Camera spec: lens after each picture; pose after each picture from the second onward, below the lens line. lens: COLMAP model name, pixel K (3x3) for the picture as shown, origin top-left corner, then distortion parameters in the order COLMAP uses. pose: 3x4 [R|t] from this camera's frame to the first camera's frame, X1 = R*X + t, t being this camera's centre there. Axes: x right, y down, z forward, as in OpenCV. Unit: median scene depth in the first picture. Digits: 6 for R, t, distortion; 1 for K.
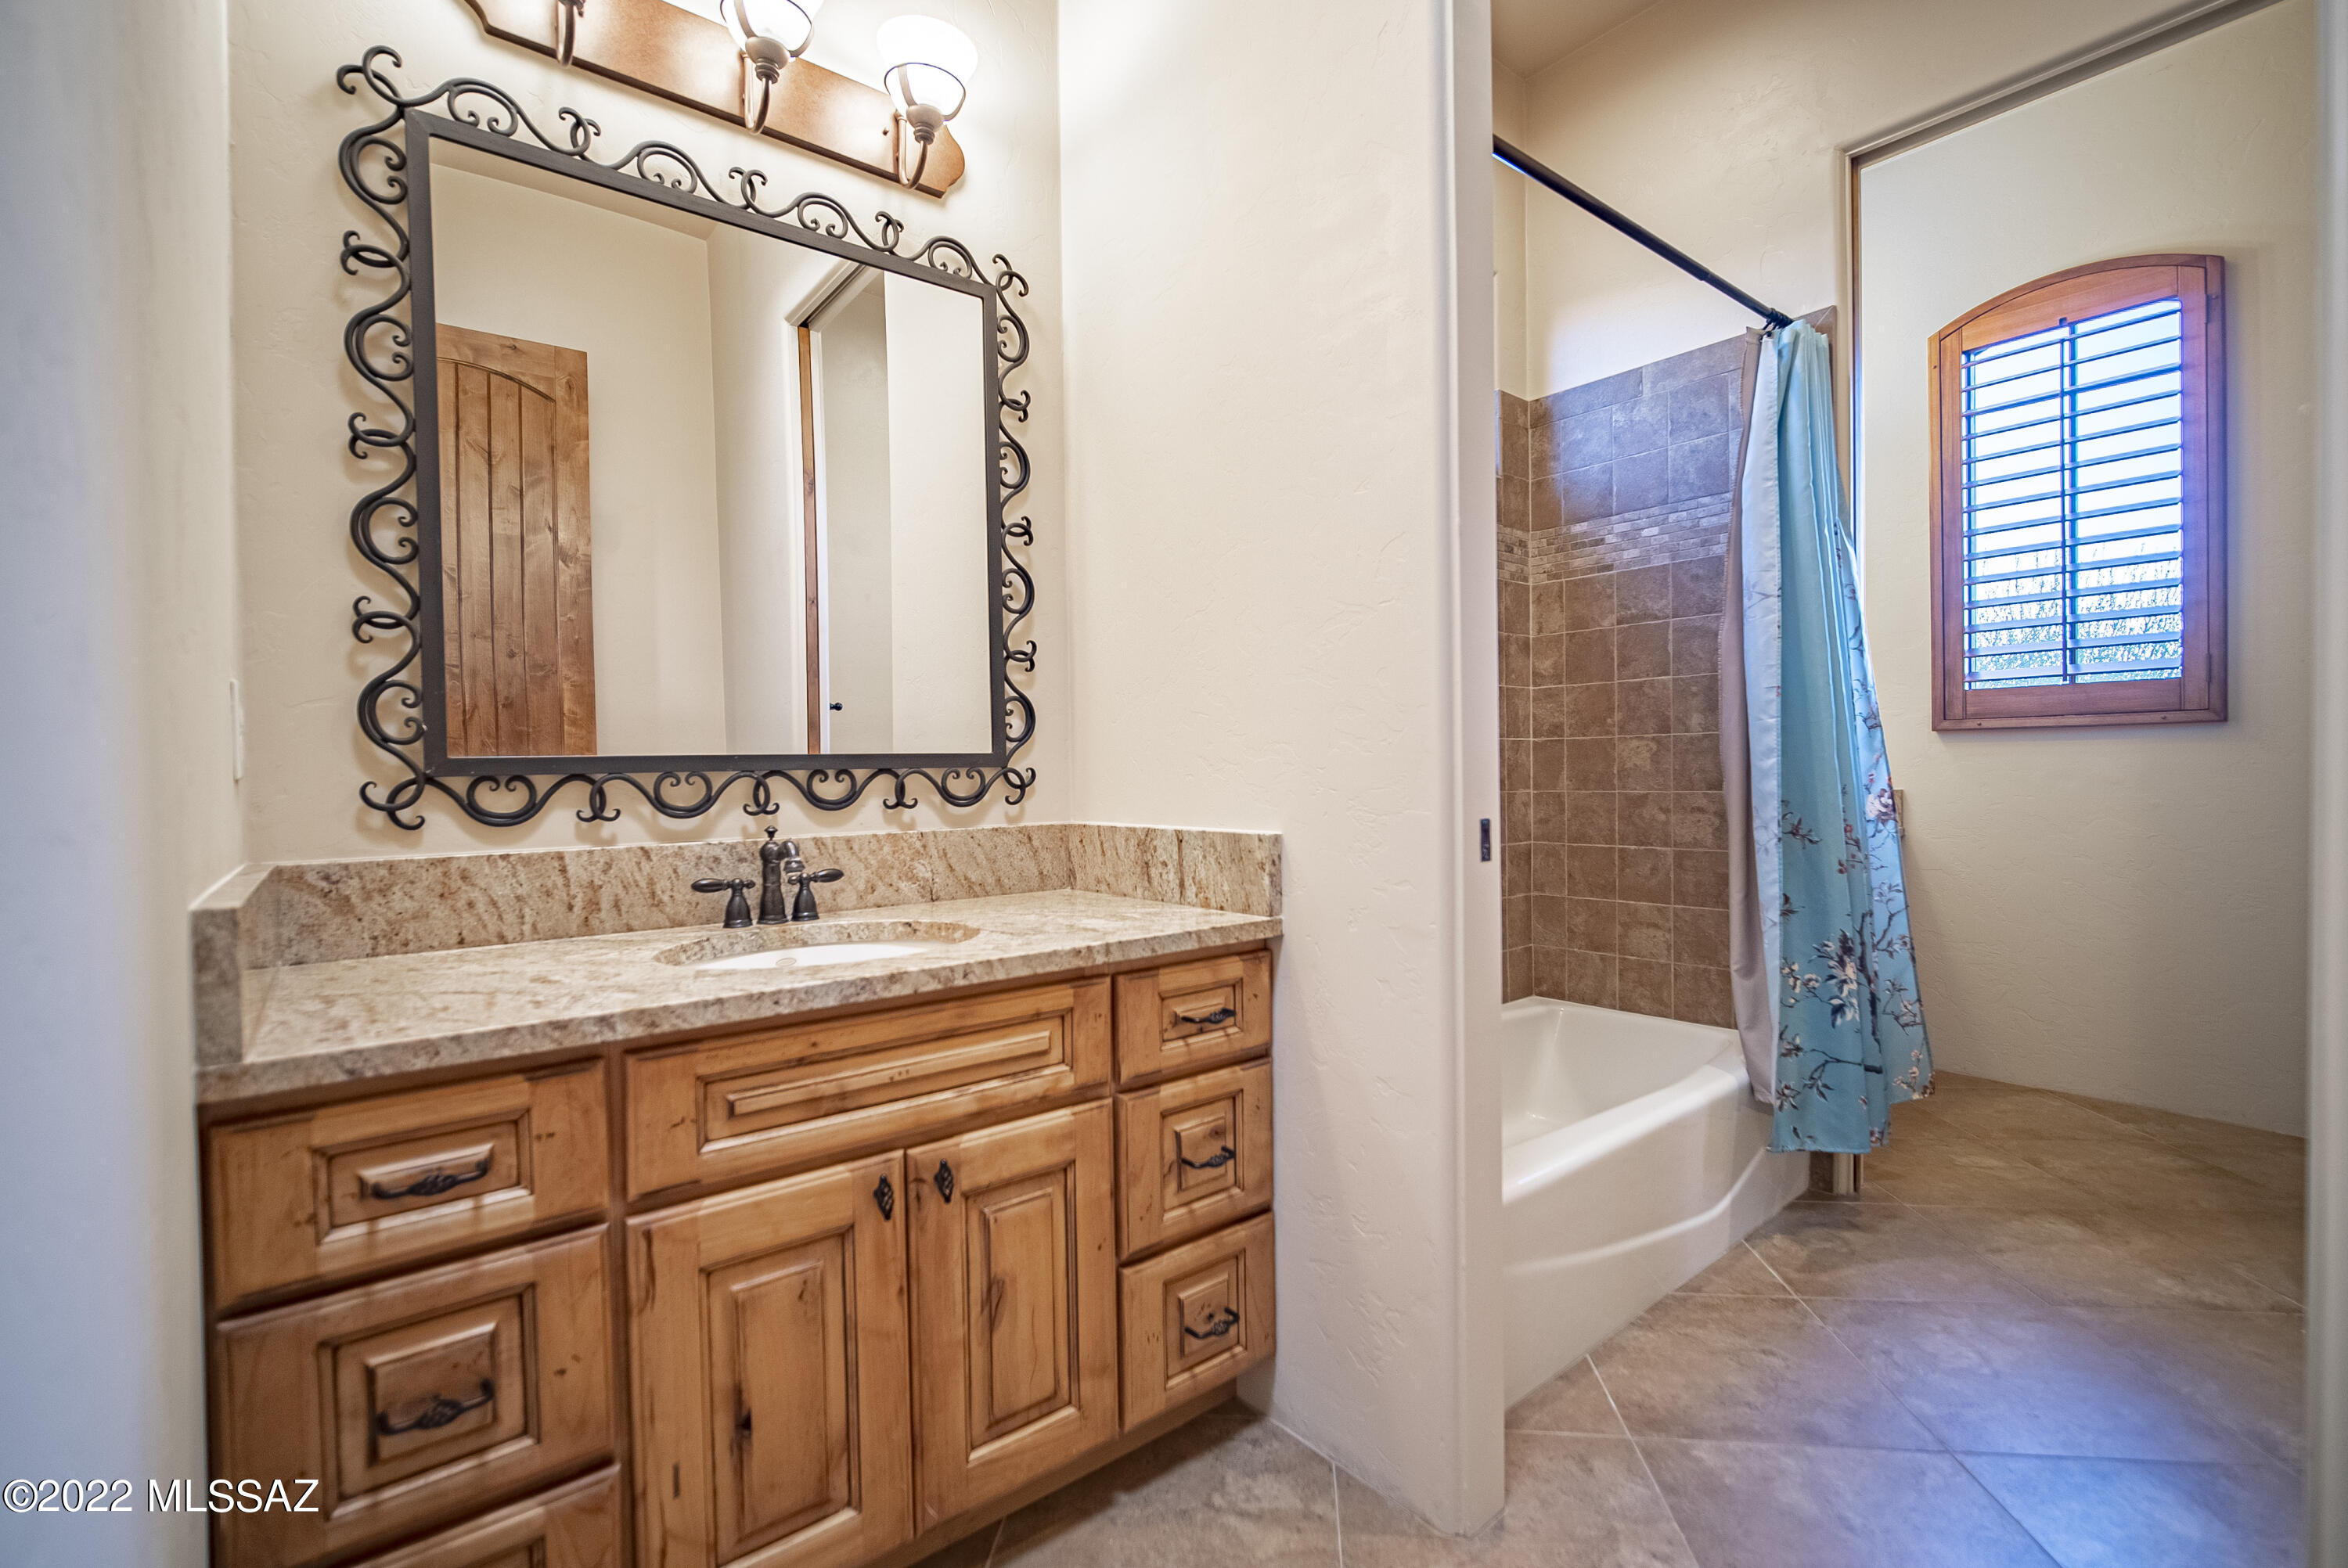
lens RADIAL K [[1028.9, 0, 1175.6], [0, 1028.9, 798.1], [0, 0, 1]] dist [-0.015907, 0.005825]
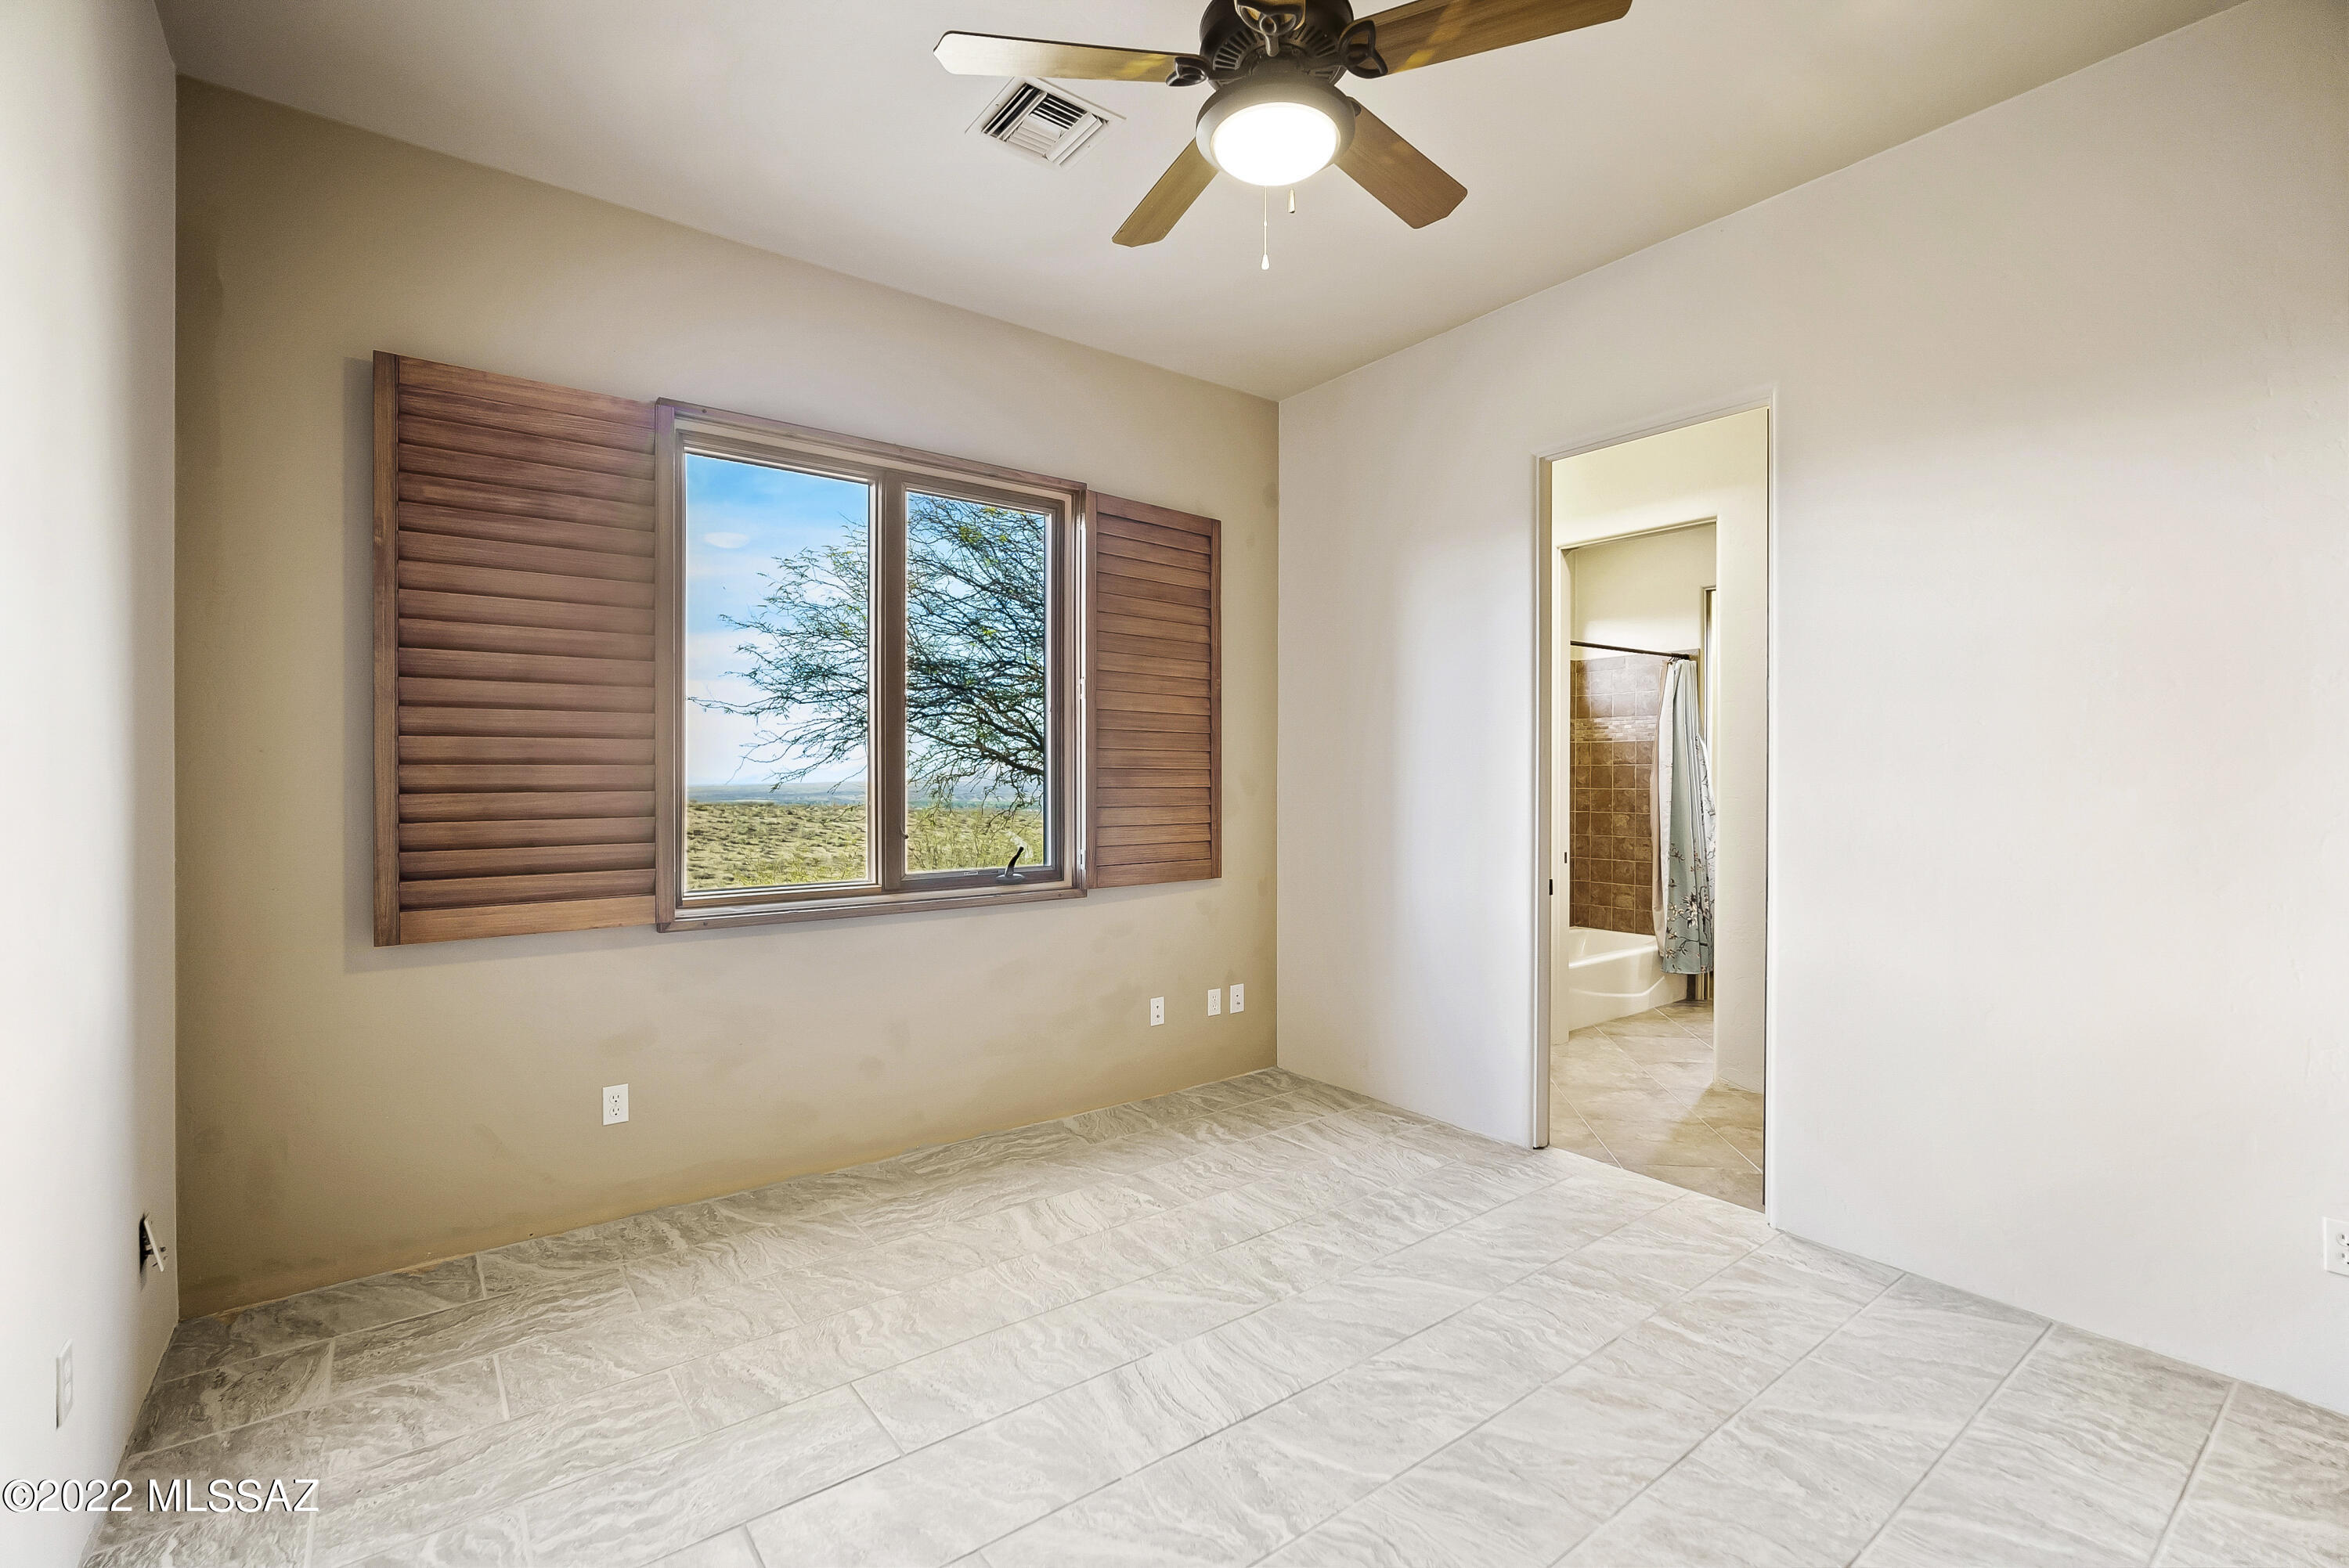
lens RADIAL K [[1029.4, 0, 1176.1], [0, 1029.4, 798.1], [0, 0, 1]] dist [-0.015907, 0.005825]
pose [[0.999622, 0.012124, -0.024688, -0.218943], [-0.012208, 0.999920, -0.003234, -0.032062], [0.024647, 0.003534, 0.999690, -0.589371]]
